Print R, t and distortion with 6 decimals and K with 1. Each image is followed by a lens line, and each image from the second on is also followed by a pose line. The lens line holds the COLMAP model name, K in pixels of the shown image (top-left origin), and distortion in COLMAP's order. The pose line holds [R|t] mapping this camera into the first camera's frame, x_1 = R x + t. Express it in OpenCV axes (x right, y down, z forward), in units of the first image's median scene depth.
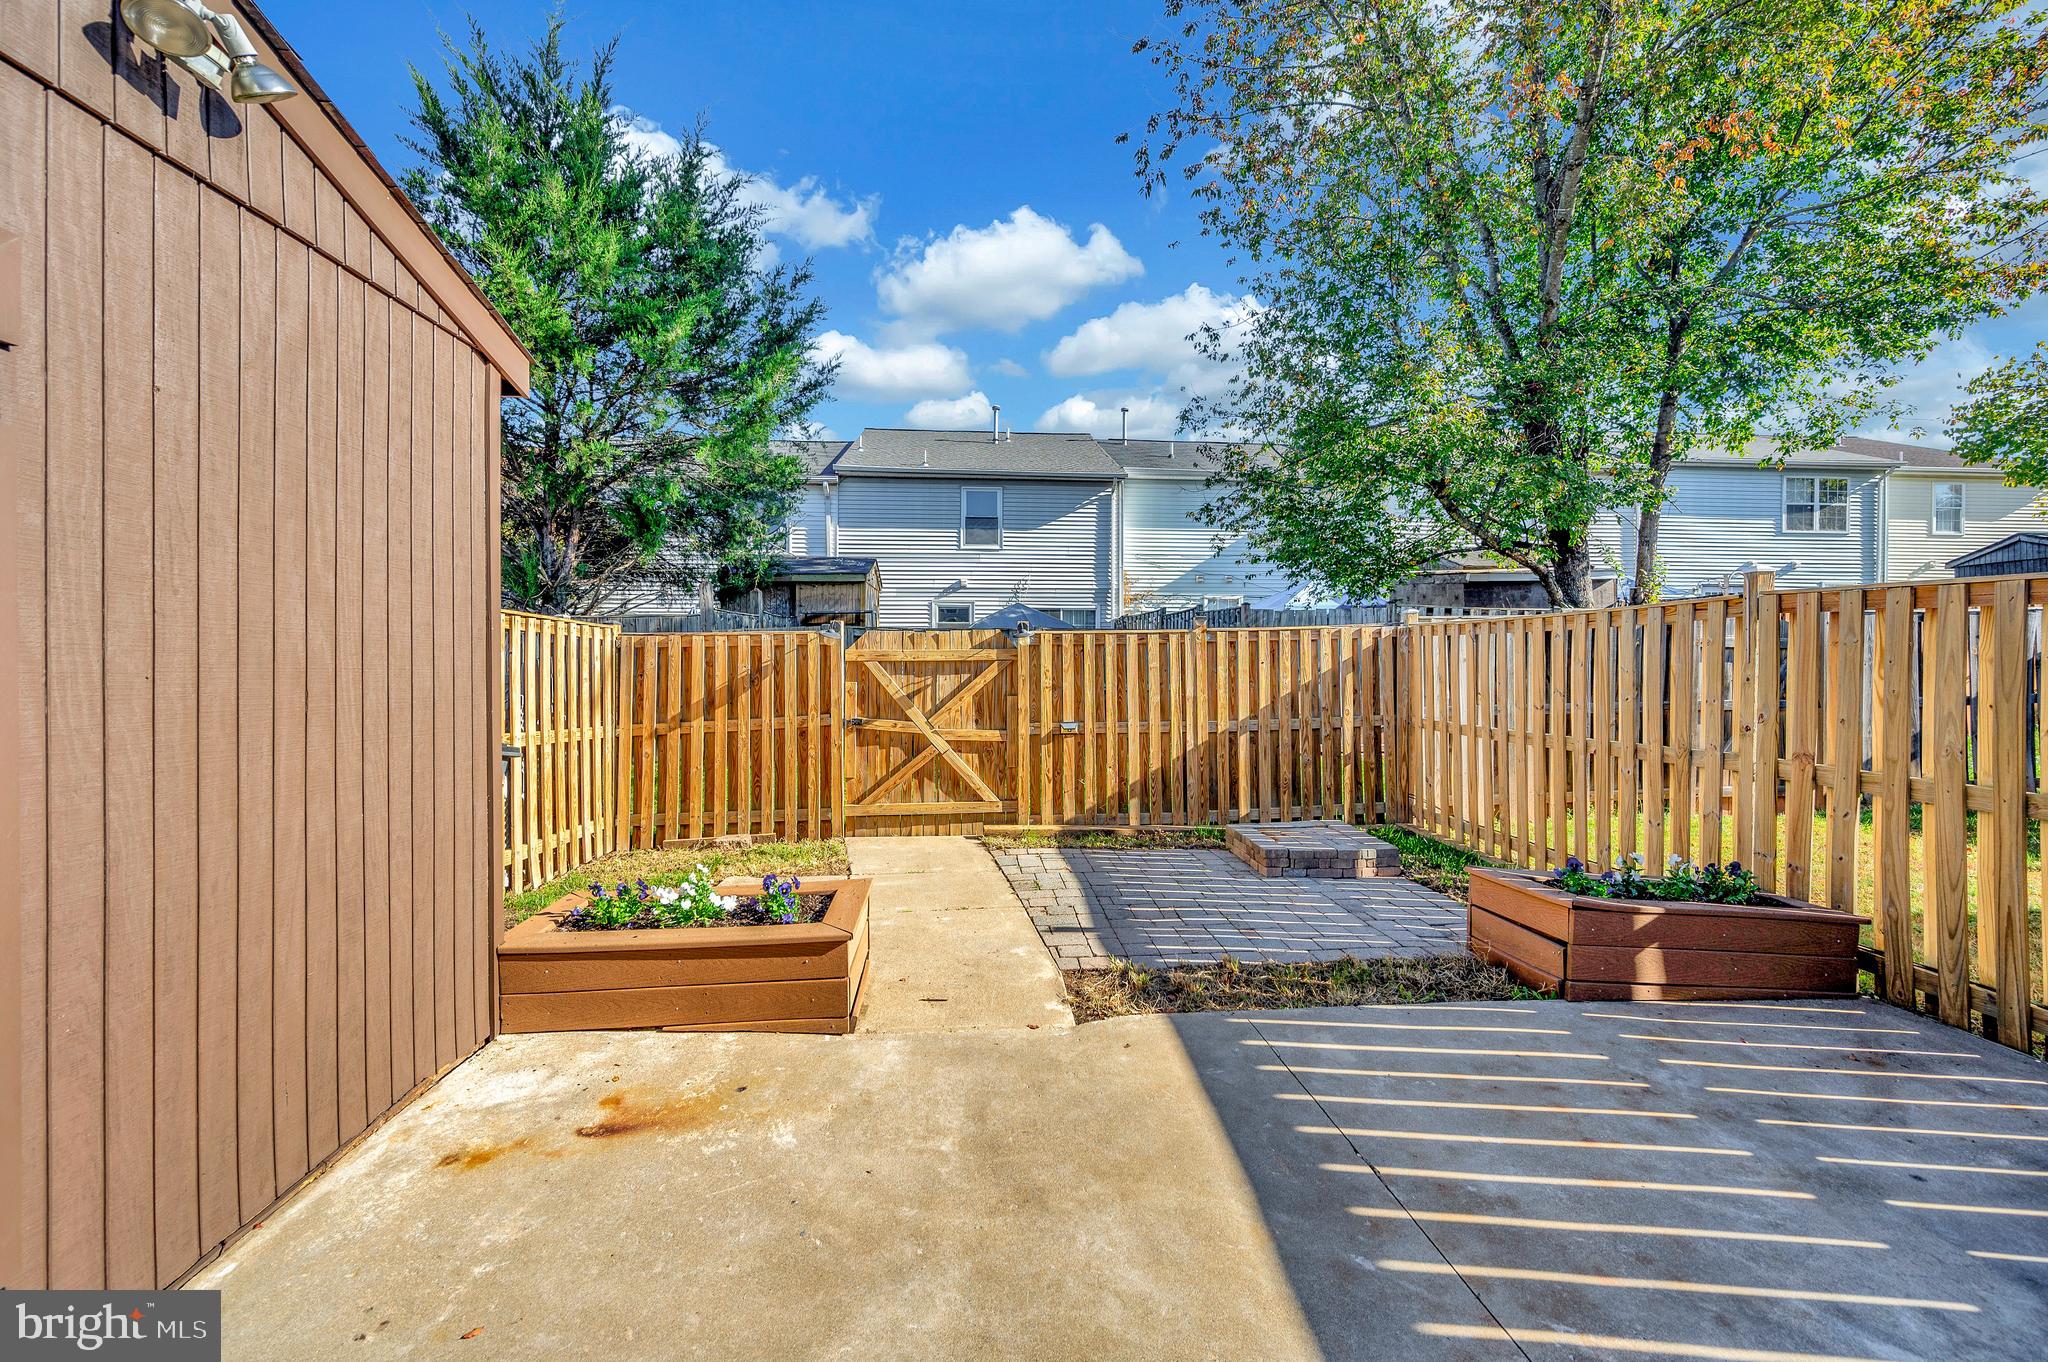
lens RADIAL K [[824.7, 0, 1035.5], [0, 824.7, 650.1], [0, 0, 1]] dist [-0.001487, -0.000135]
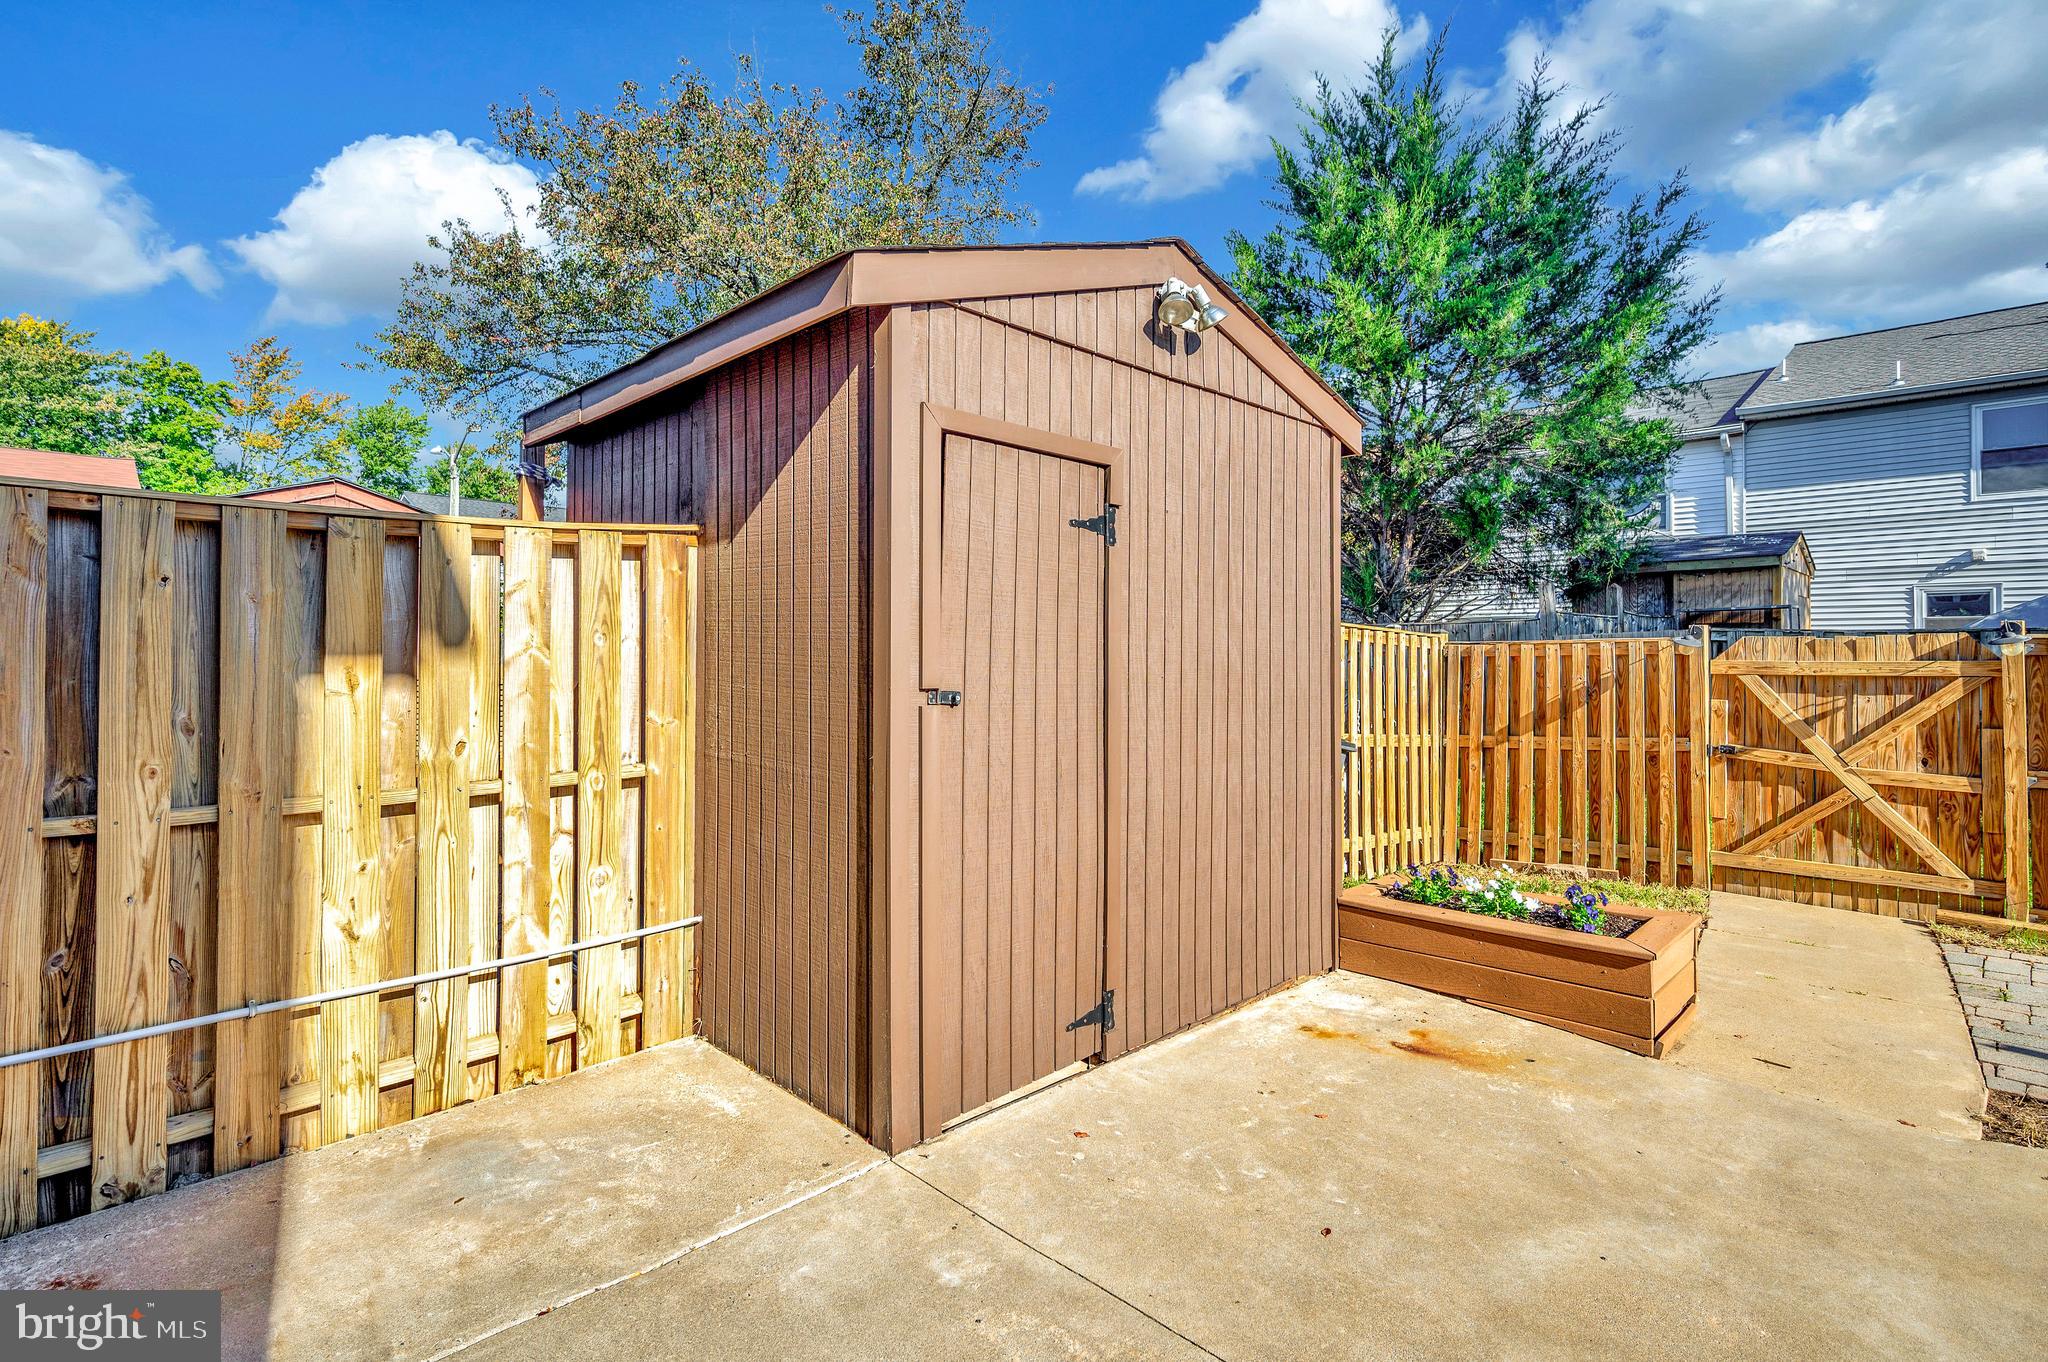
lens RADIAL K [[986.3, 0, 1034.5], [0, 986.3, 651.1], [0, 0, 1]] dist [-0.005177, -0.000745]
pose [[0.638196, -0.000806, -0.769874, 0.092568], [-0.003689, 0.999985, -0.004104, -0.003193], [0.769865, 0.005459, 0.638183, -0.140131]]
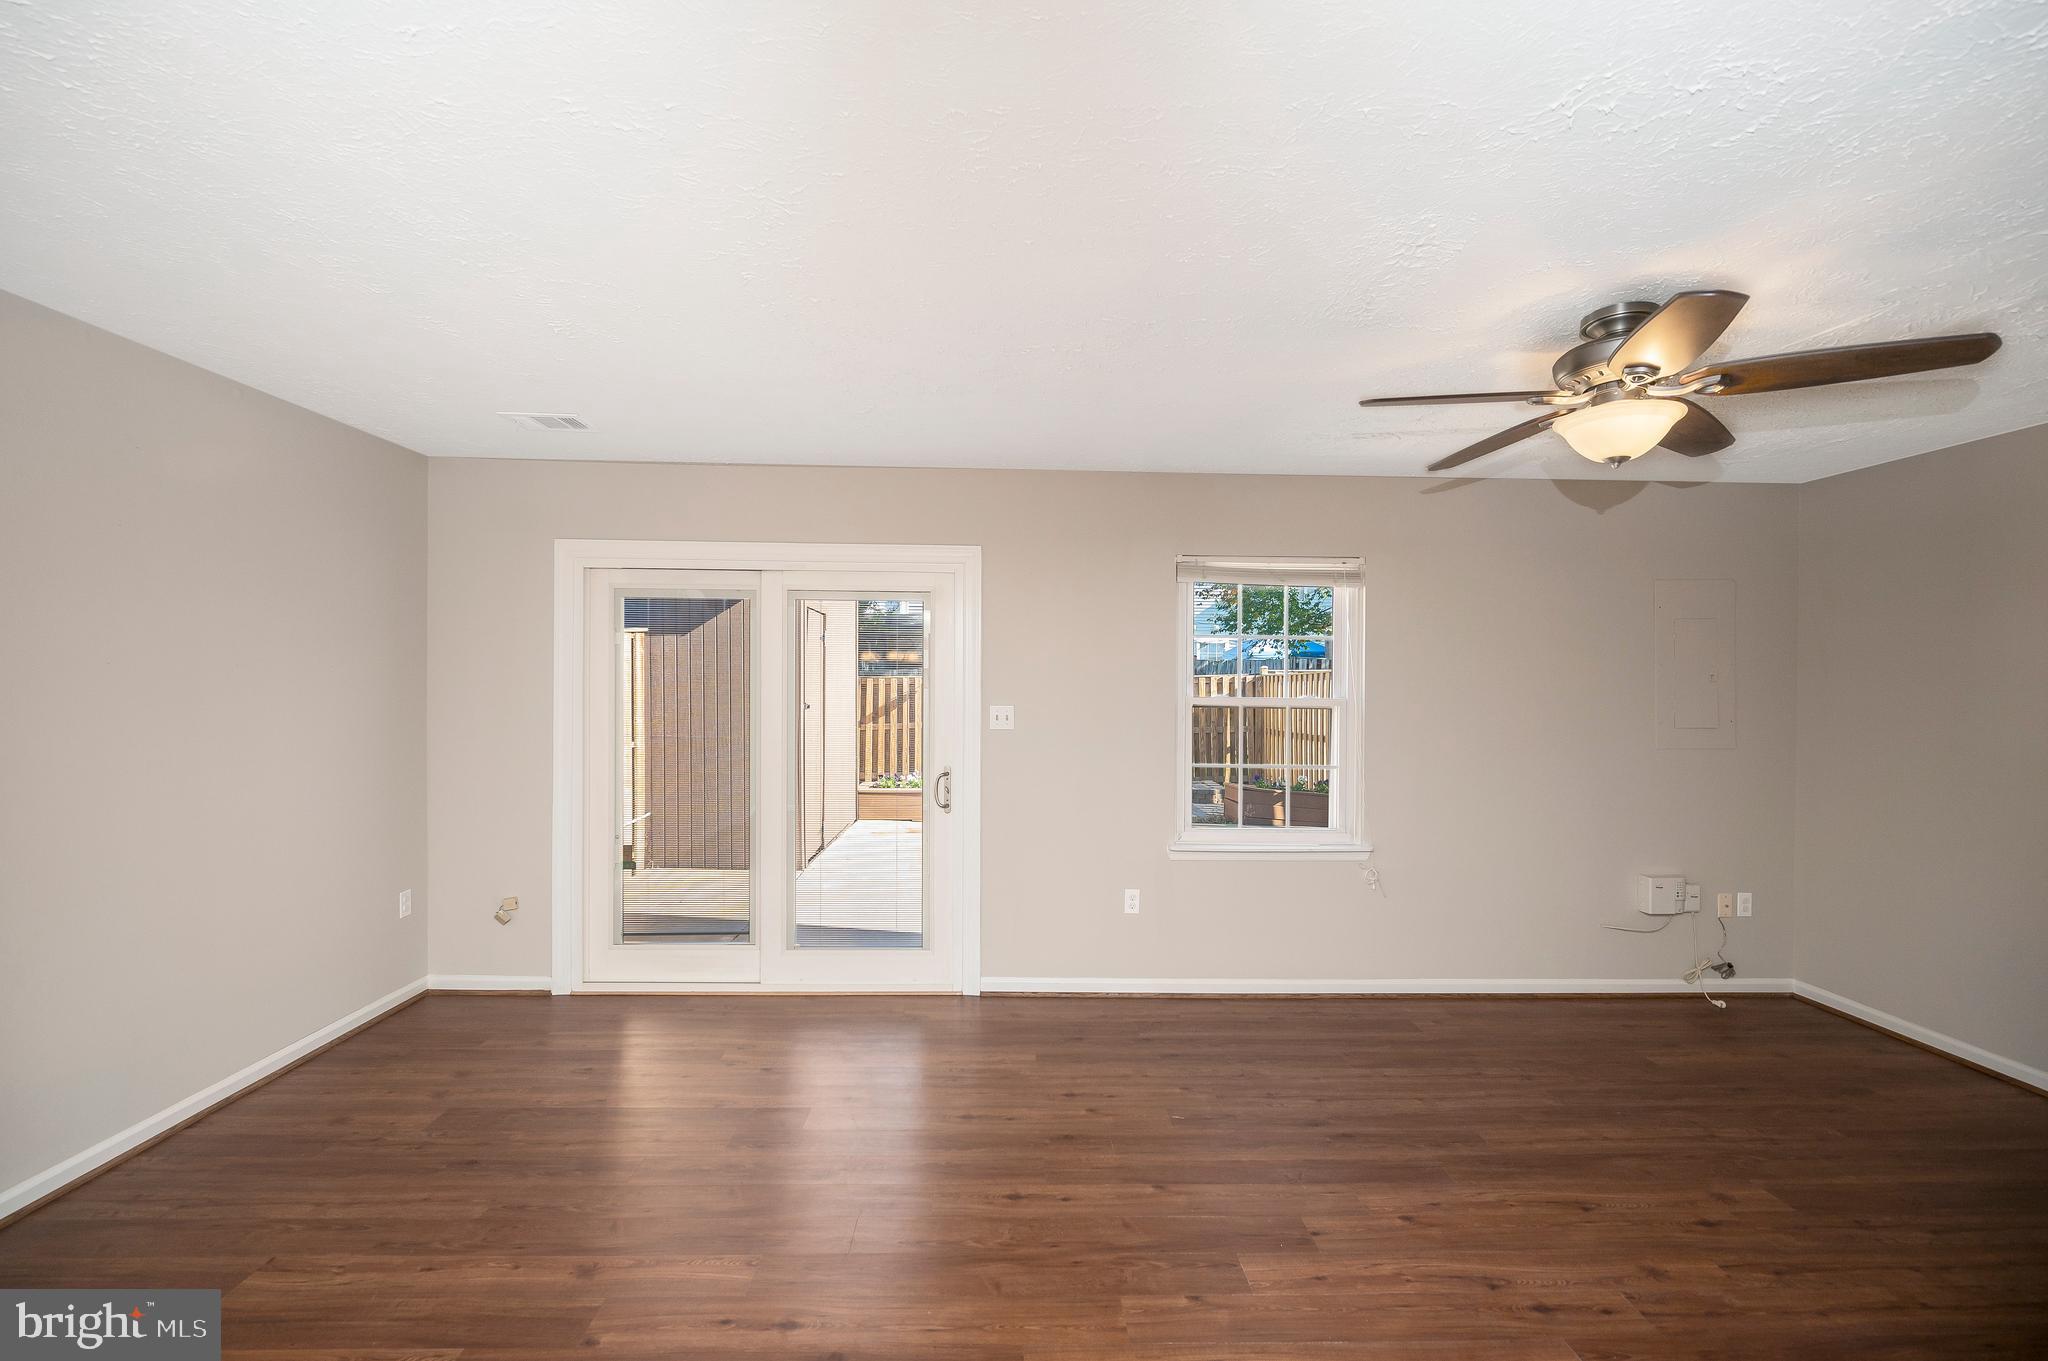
lens RADIAL K [[851.3, 0, 1014.2], [0, 851.3, 696.4], [0, 0, 1]] dist [-0.001714, -0.000077]
pose [[0.997731, 0.008219, -0.066817, 0.046028], [-0.006785, 0.999742, 0.021671, -0.020294], [0.066978, -0.021168, 0.997530, -0.894807]]
